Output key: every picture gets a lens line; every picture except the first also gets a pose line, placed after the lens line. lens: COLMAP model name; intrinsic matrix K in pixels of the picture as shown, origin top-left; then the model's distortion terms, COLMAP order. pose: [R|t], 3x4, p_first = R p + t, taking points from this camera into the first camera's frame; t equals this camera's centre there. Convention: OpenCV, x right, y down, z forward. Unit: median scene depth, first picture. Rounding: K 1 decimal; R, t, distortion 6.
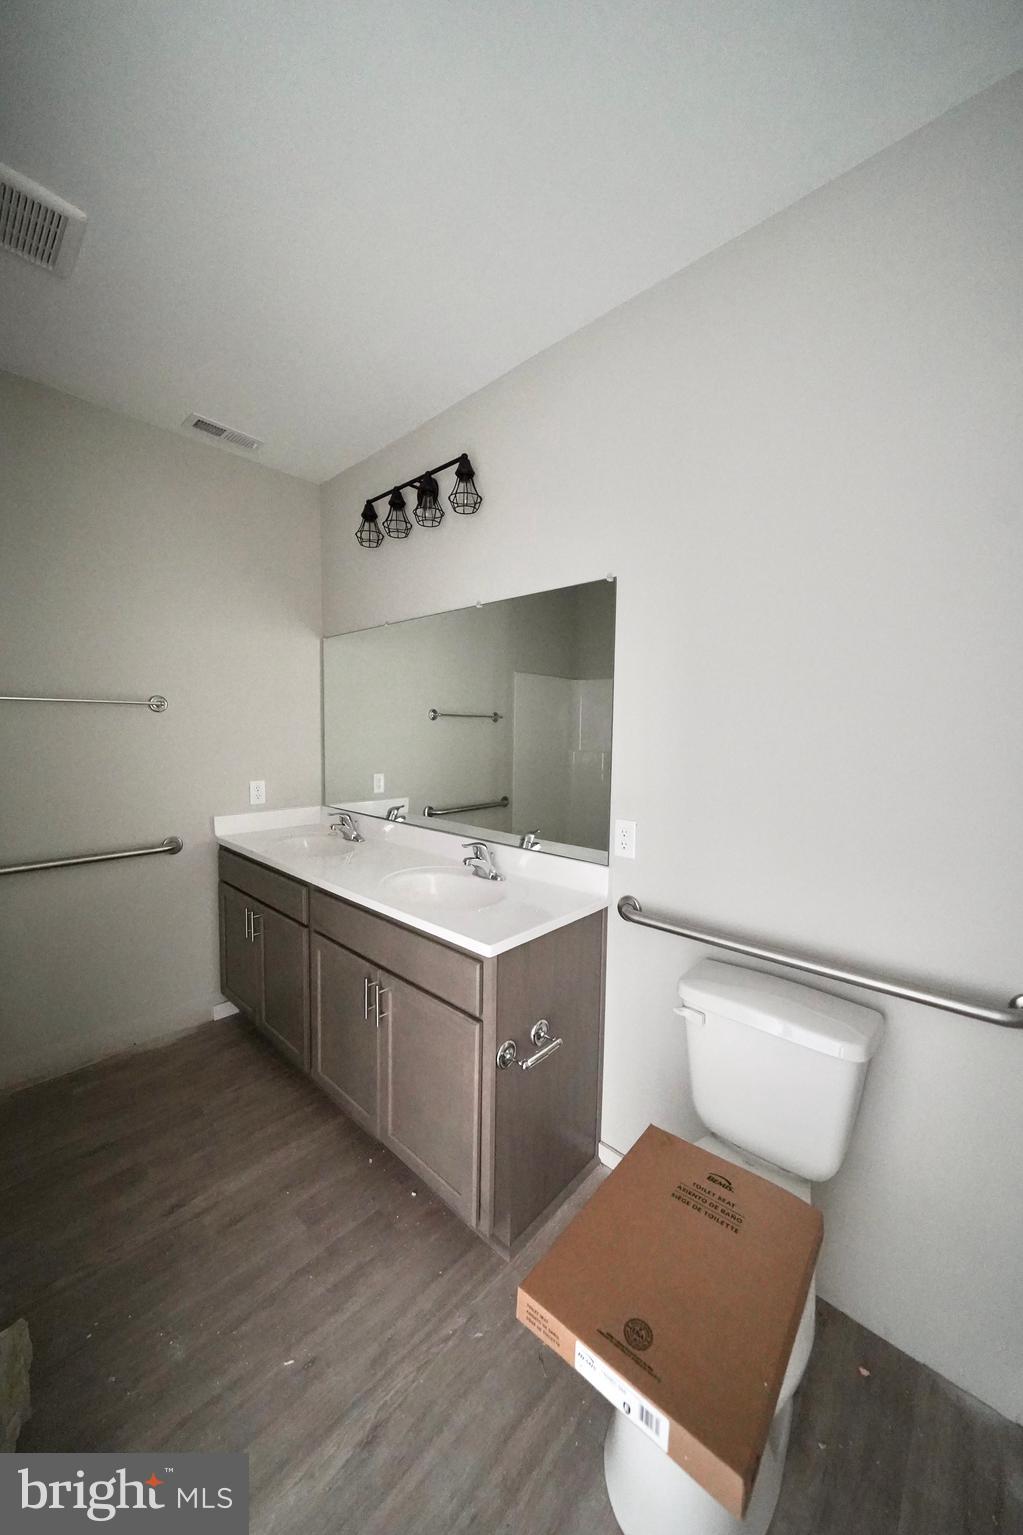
lens RADIAL K [[537.0, 0, 511.5], [0, 537.0, 767.5], [0, 0, 1]] dist [-0.010526, 0.000006]
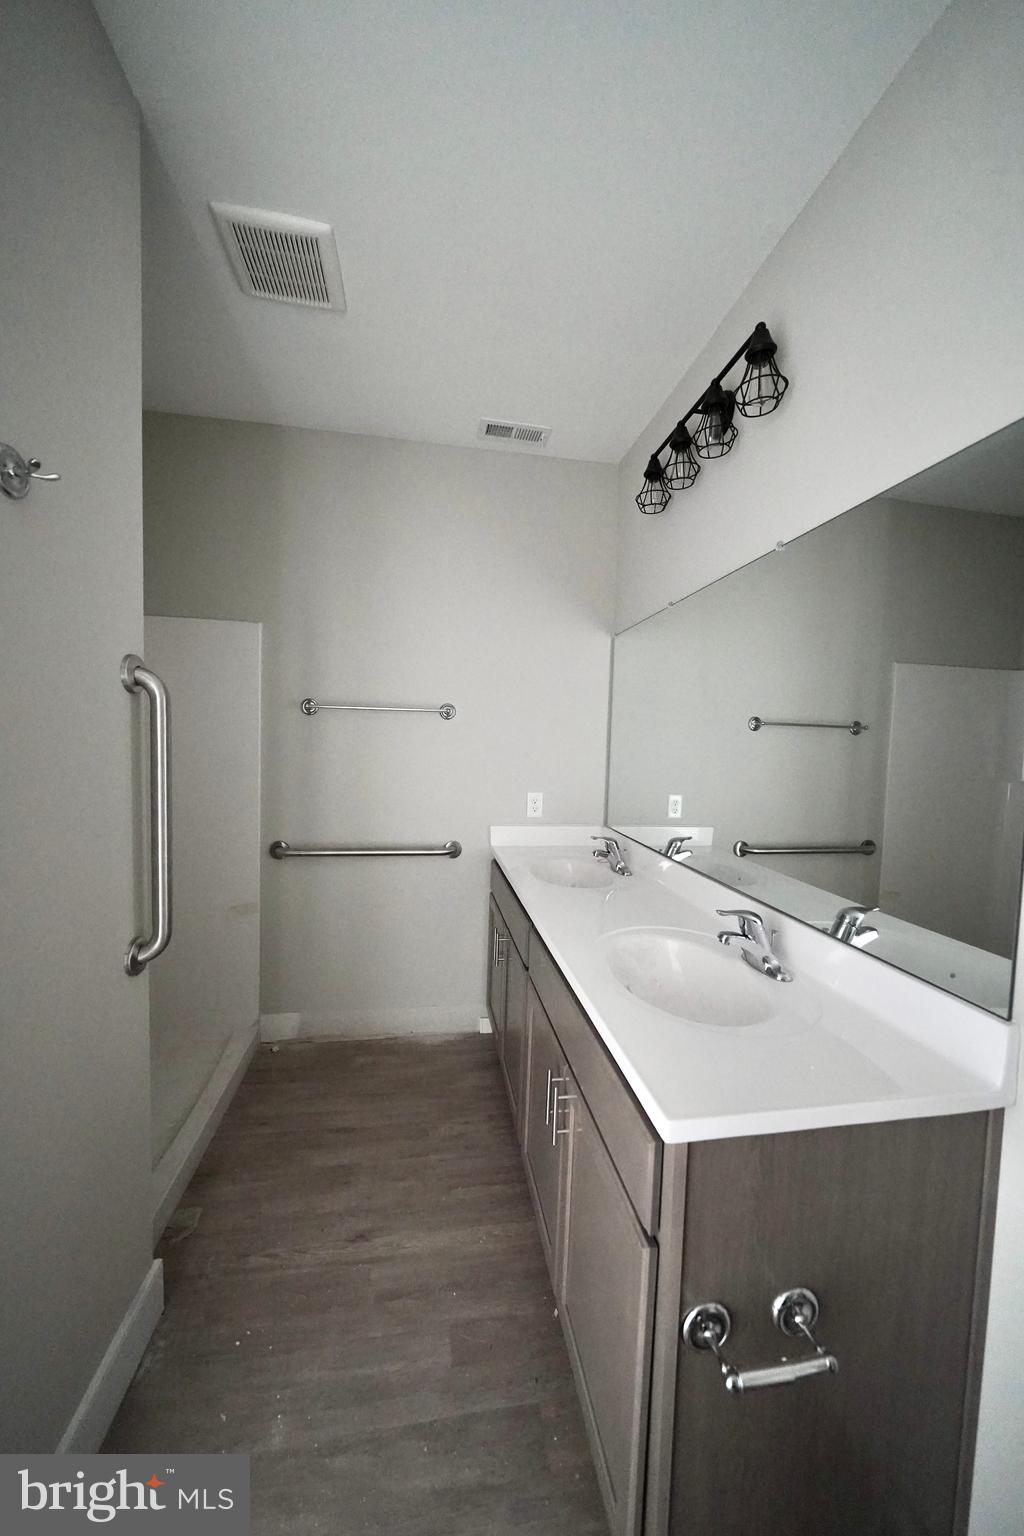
lens RADIAL K [[537.3, 0, 512.0], [0, 537.3, 768.0], [0, 0, 1]] dist [-0.010526, 0.000006]
pose [[0.782984, 0.040815, -0.620701, 0.095350], [-0.063662, 0.997863, -0.014692, -0.001935], [0.618775, 0.051018, 0.783910, 0.286613]]
